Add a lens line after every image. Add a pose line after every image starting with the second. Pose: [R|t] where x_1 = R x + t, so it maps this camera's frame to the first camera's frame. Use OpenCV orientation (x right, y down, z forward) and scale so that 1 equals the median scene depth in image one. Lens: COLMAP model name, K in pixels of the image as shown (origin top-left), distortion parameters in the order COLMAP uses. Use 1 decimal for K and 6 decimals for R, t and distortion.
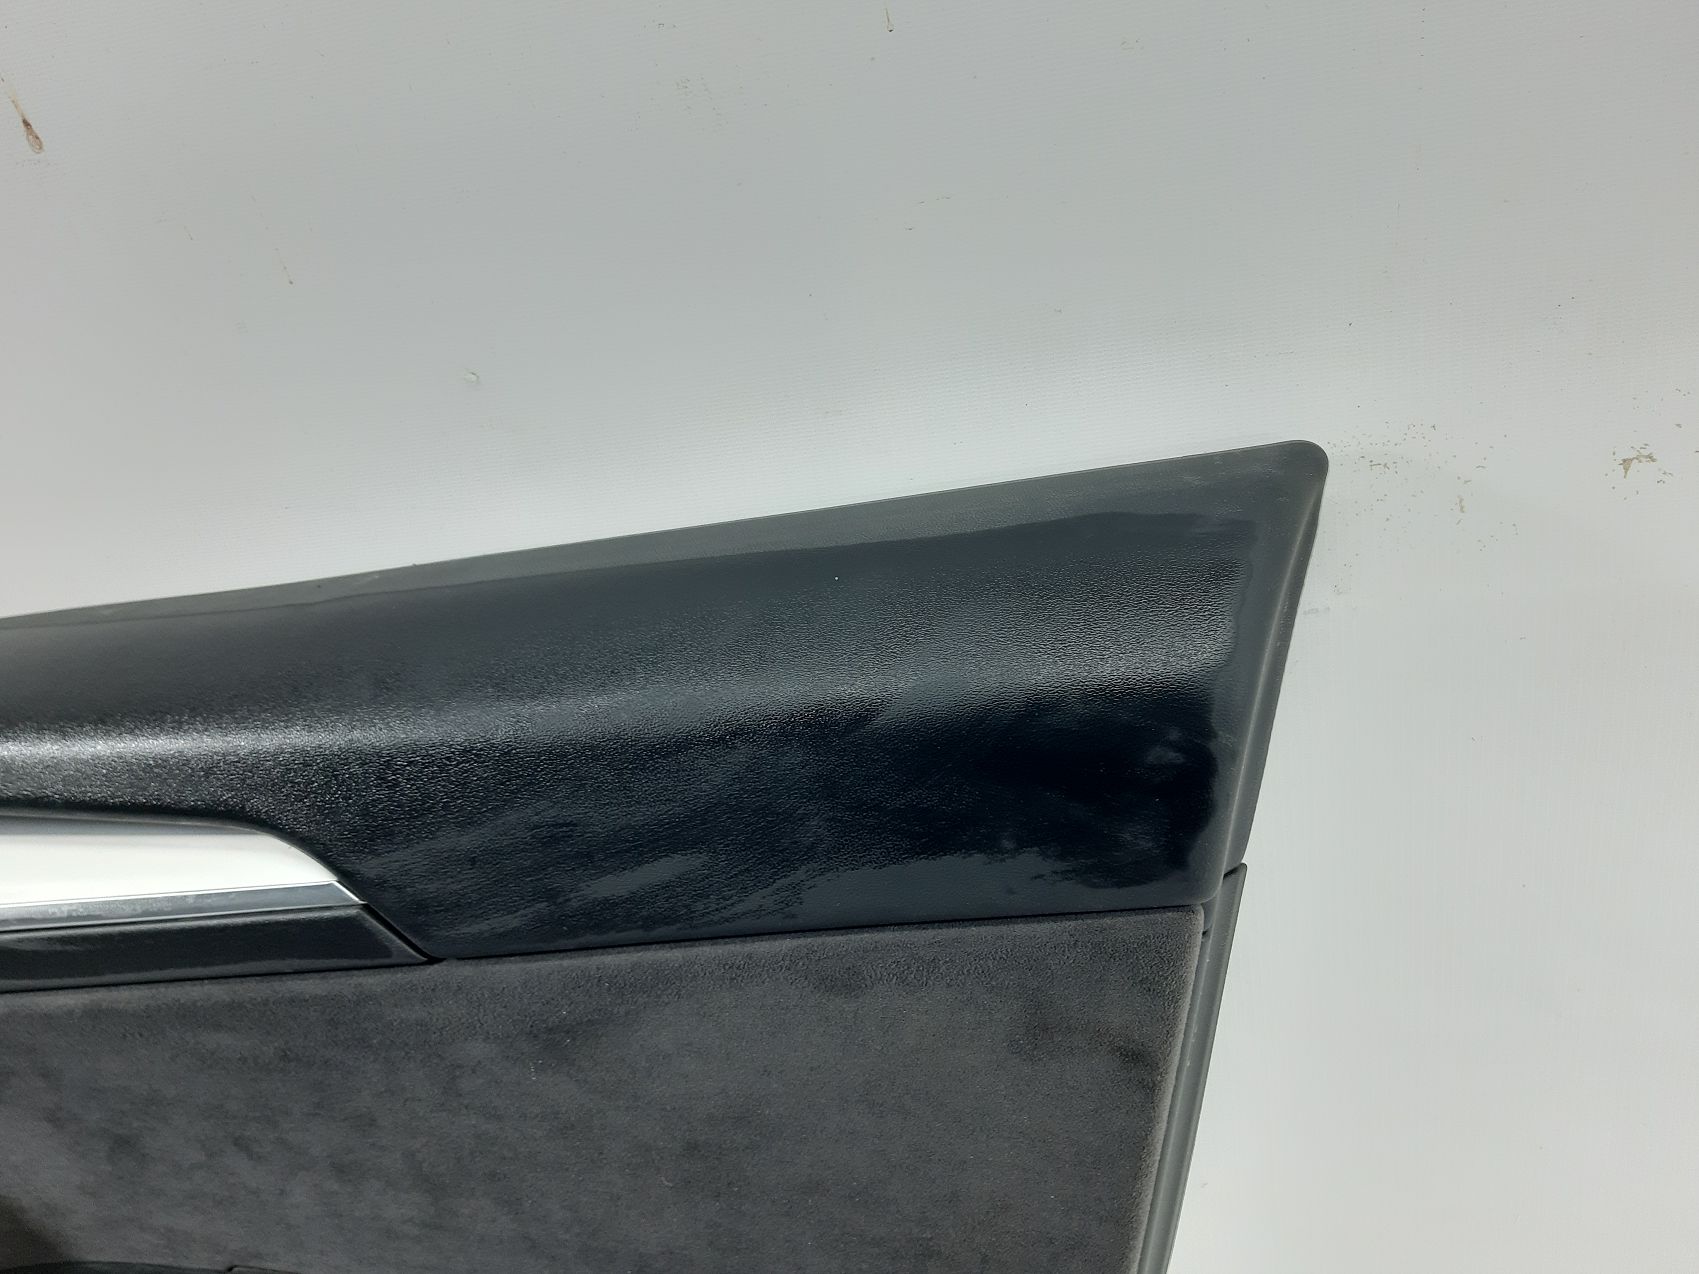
lens RADIAL K [[1376.6, 0, 854.9], [0, 1376.6, 613.9], [0, 0, 1]] dist [0.062757, -0.122320]
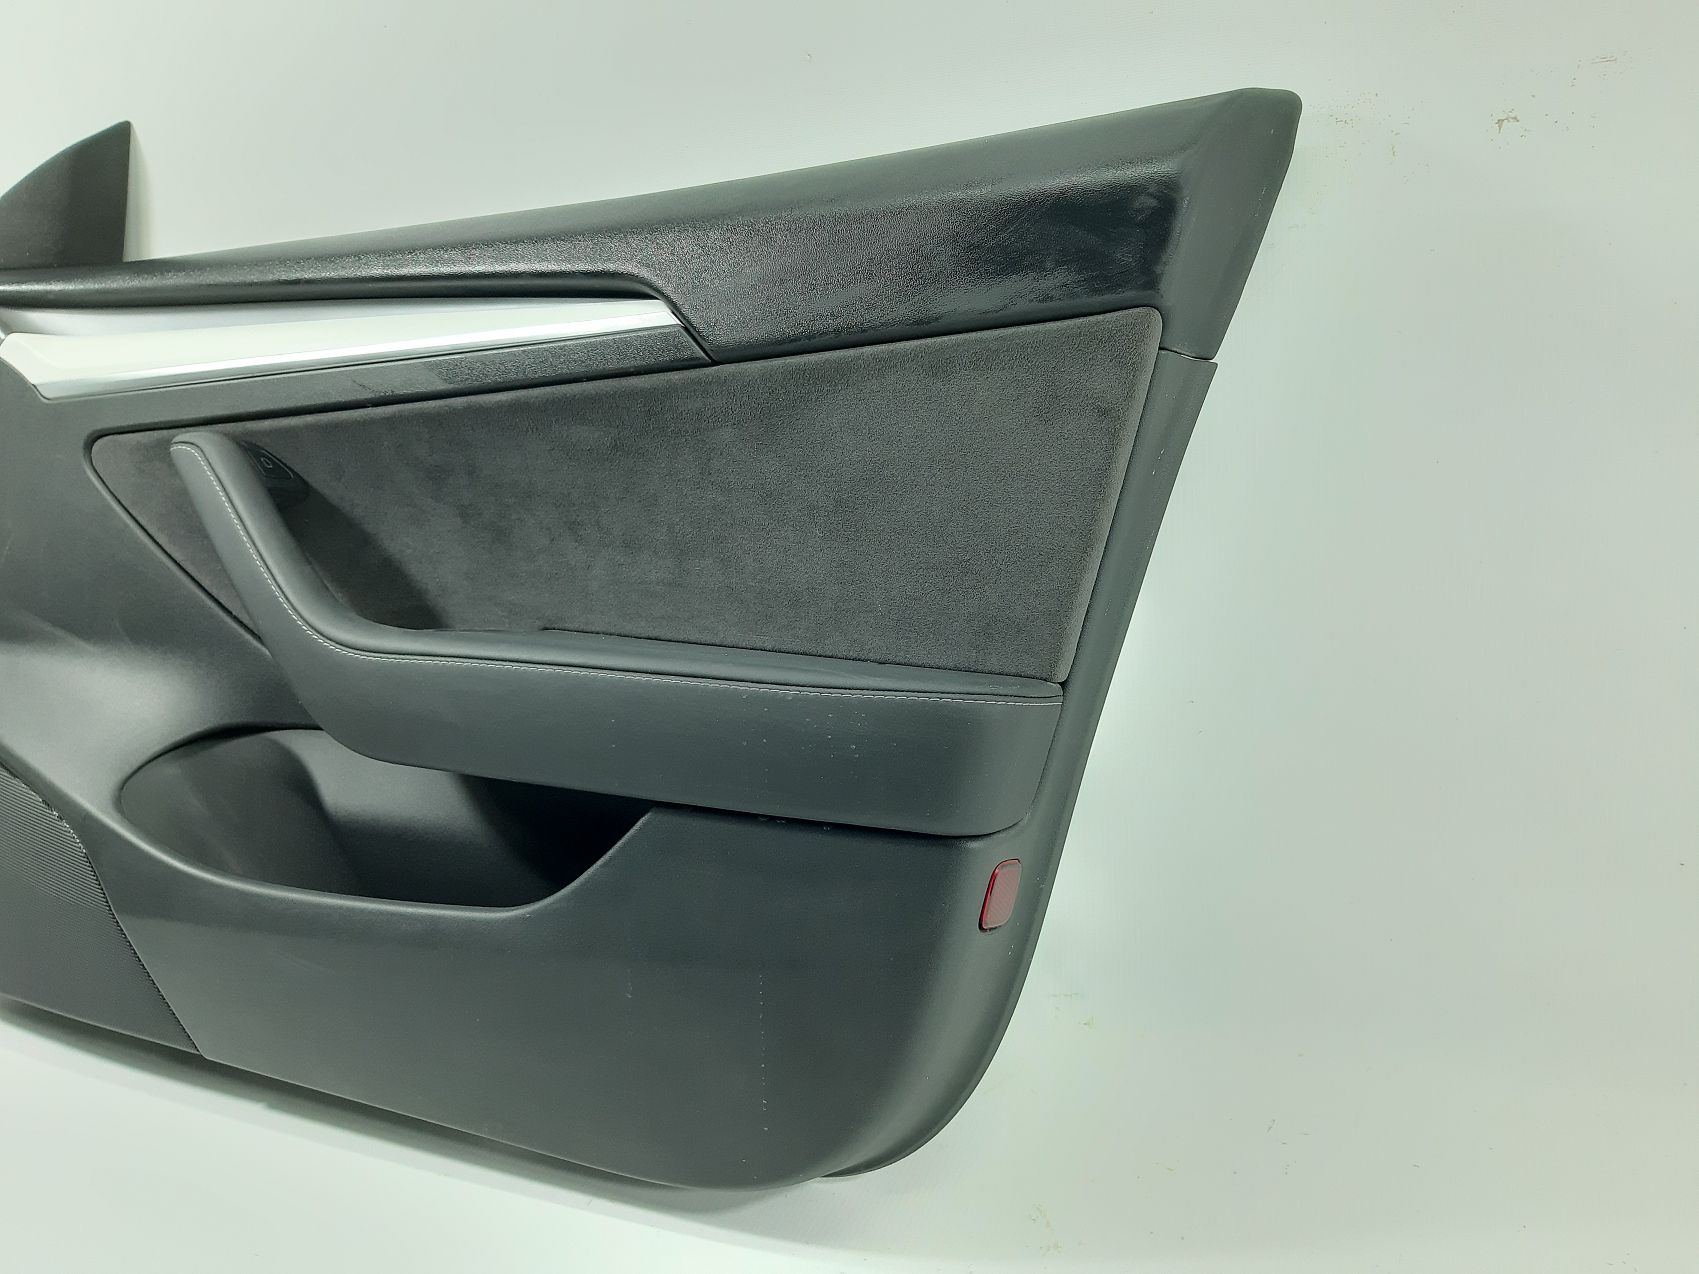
lens RADIAL K [[1349.8, 0, 849.5], [0, 1349.8, 637.0], [0, 0, 1]] dist [0.120912, -0.248323]
pose [[0.956161, 0.169687, -0.238668, 0.304931], [-0.205212, 0.969678, -0.132712, 0.762487], [0.208912, 0.175872, 0.961990, -0.496241]]
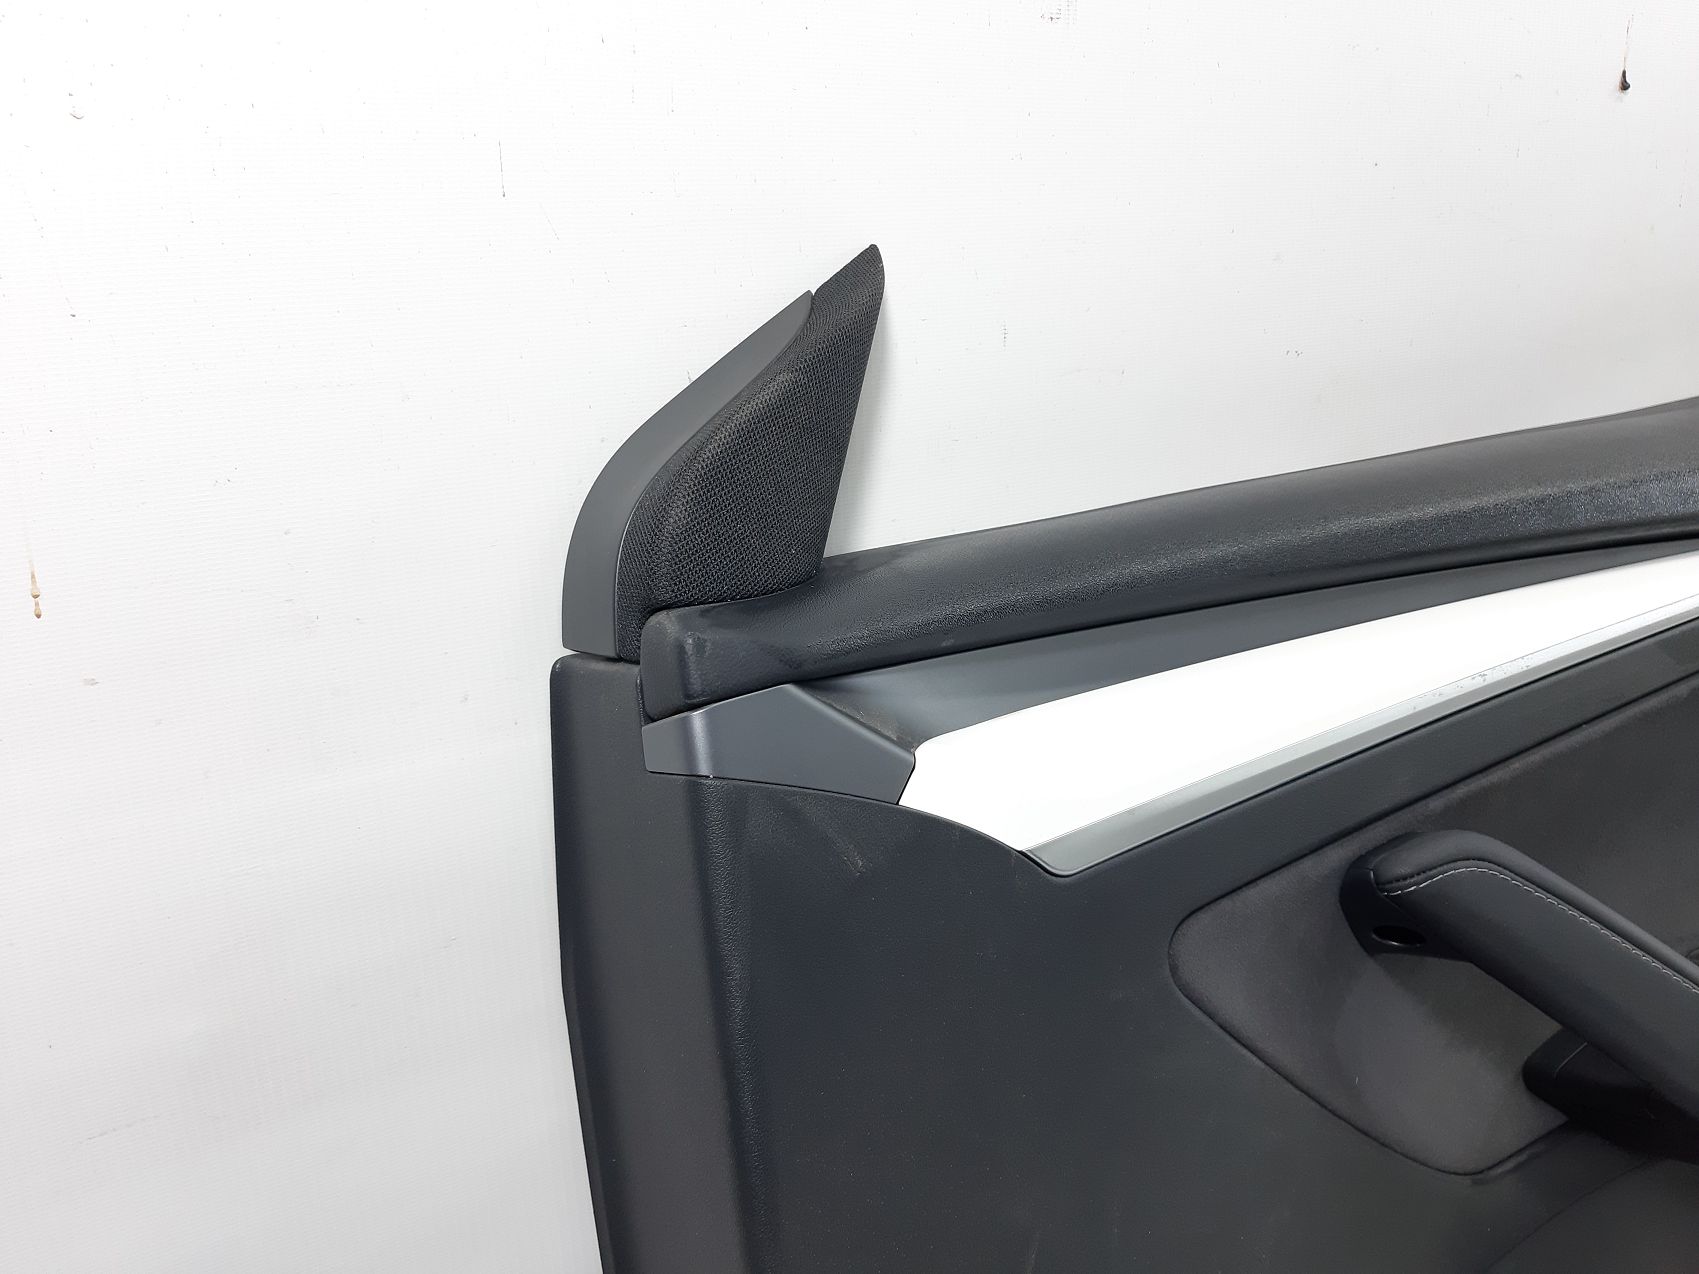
lens RADIAL K [[1349.8, 0, 849.5], [0, 1349.8, 637.0], [0, 0, 1]] dist [0.120912, -0.248323]
pose [[0.751389, -0.020250, 0.659549, -2.232046], [0.224782, 0.947602, -0.226988, 0.390613], [-0.620394, 0.318811, 0.716569, 0.633652]]
